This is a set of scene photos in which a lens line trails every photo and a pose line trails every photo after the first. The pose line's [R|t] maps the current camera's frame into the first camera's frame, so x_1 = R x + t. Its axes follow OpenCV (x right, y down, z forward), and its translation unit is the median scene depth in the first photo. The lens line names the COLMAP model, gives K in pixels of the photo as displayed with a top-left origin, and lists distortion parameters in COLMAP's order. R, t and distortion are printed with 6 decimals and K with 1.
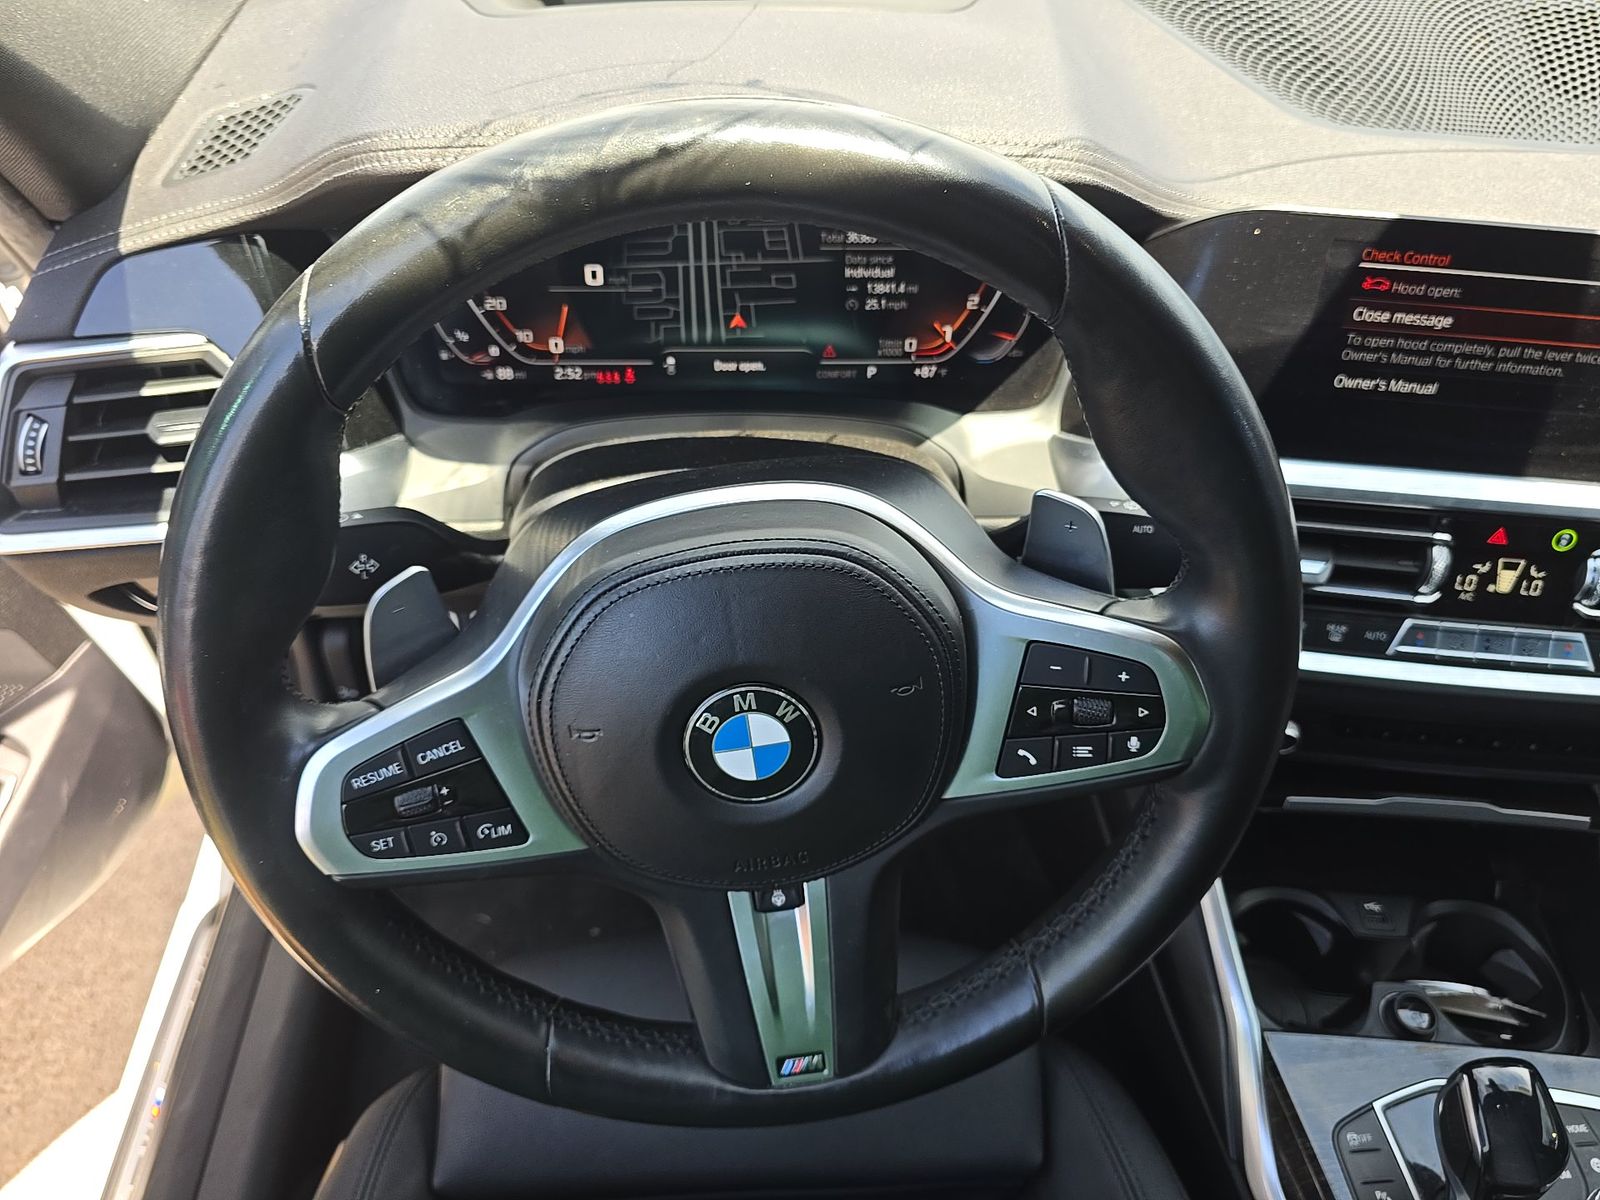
lens RADIAL K [[1121.1, 0, 787.0], [0, 1121.1, 603.0], [0, 0, 1]] dist [0.033861, -0.030807]
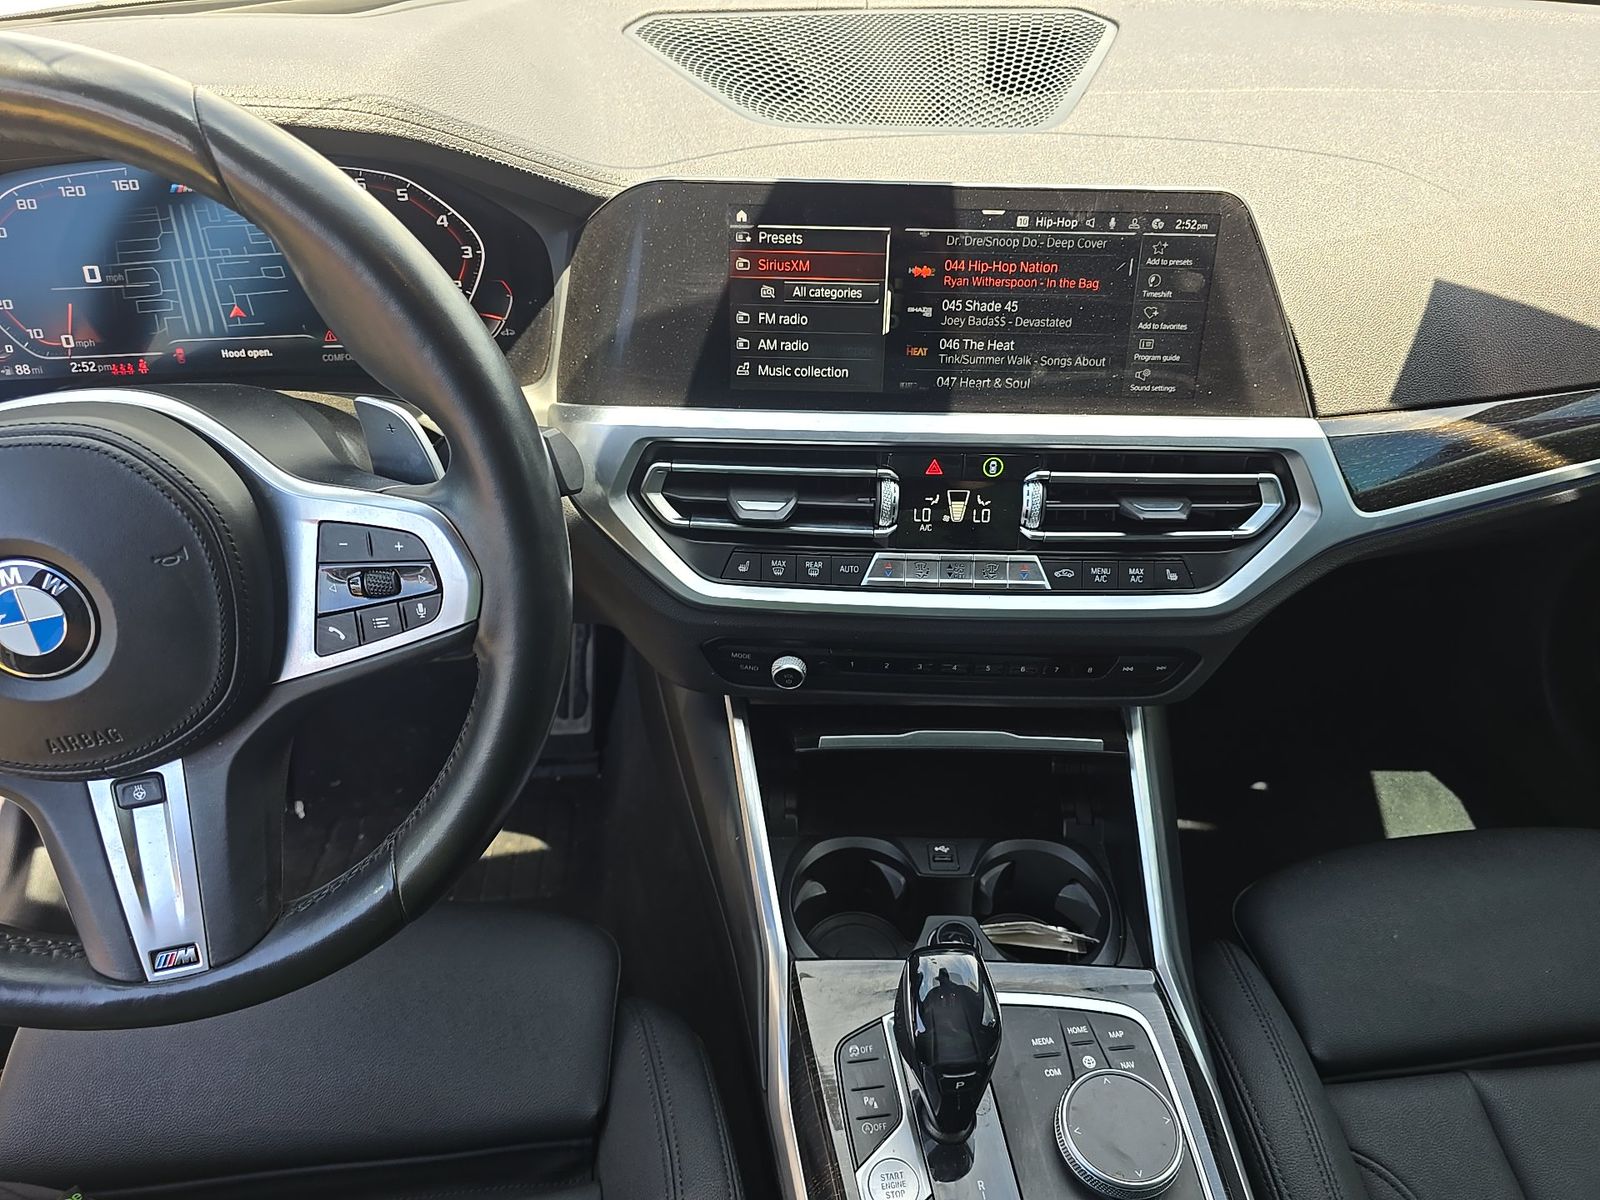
lens RADIAL K [[1121.1, 0, 802.9], [0, 1121.1, 602.0], [0, 0, 1]] dist [0.033861, -0.030807]
pose [[0.998146, -0.055491, 0.024989, 0.461809], [0.057955, 0.992014, -0.112027, 0.184251], [-0.018573, 0.113268, 0.993391, -0.069586]]
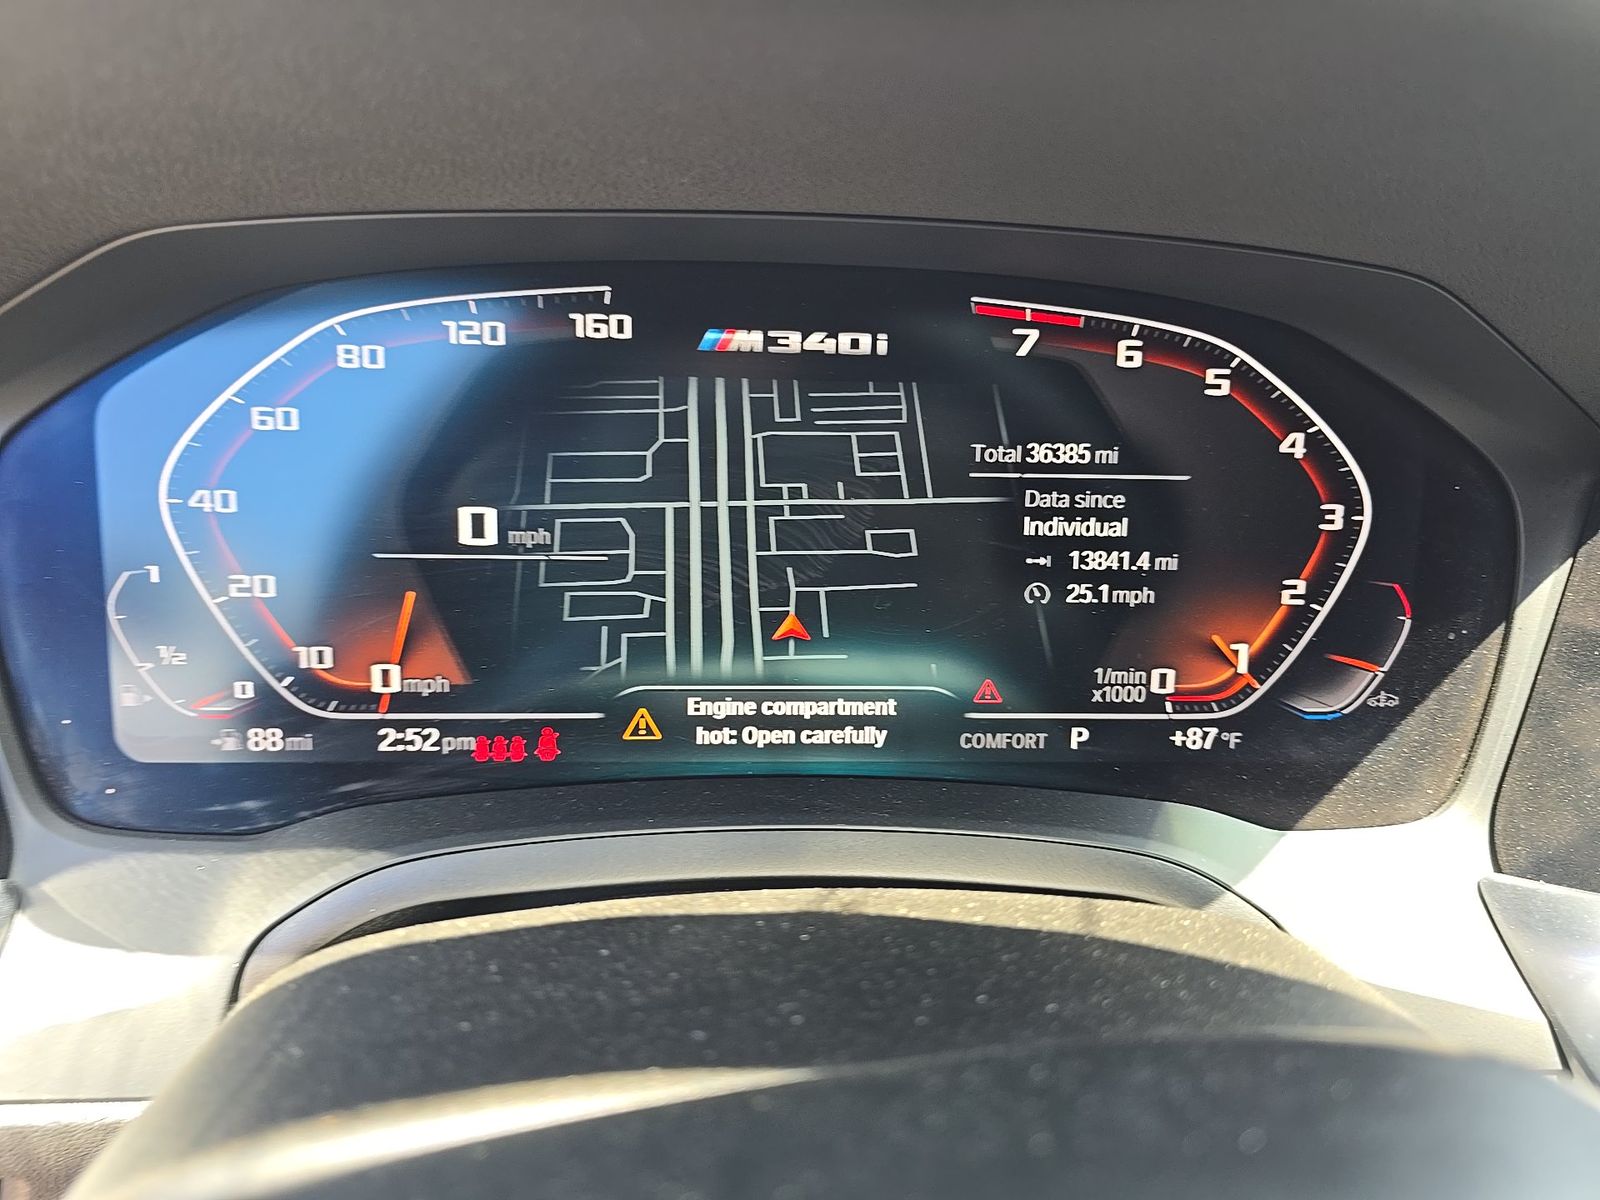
lens RADIAL K [[1121.1, 0, 798.3], [0, 1121.1, 602.3], [0, 0, 1]] dist [0.033861, -0.030807]
pose [[0.999875, 0.004603, 0.015131, -0.047848], [0.000582, 0.945343, -0.326078, -0.111253], [-0.015805, 0.326046, 0.945222, 0.564226]]
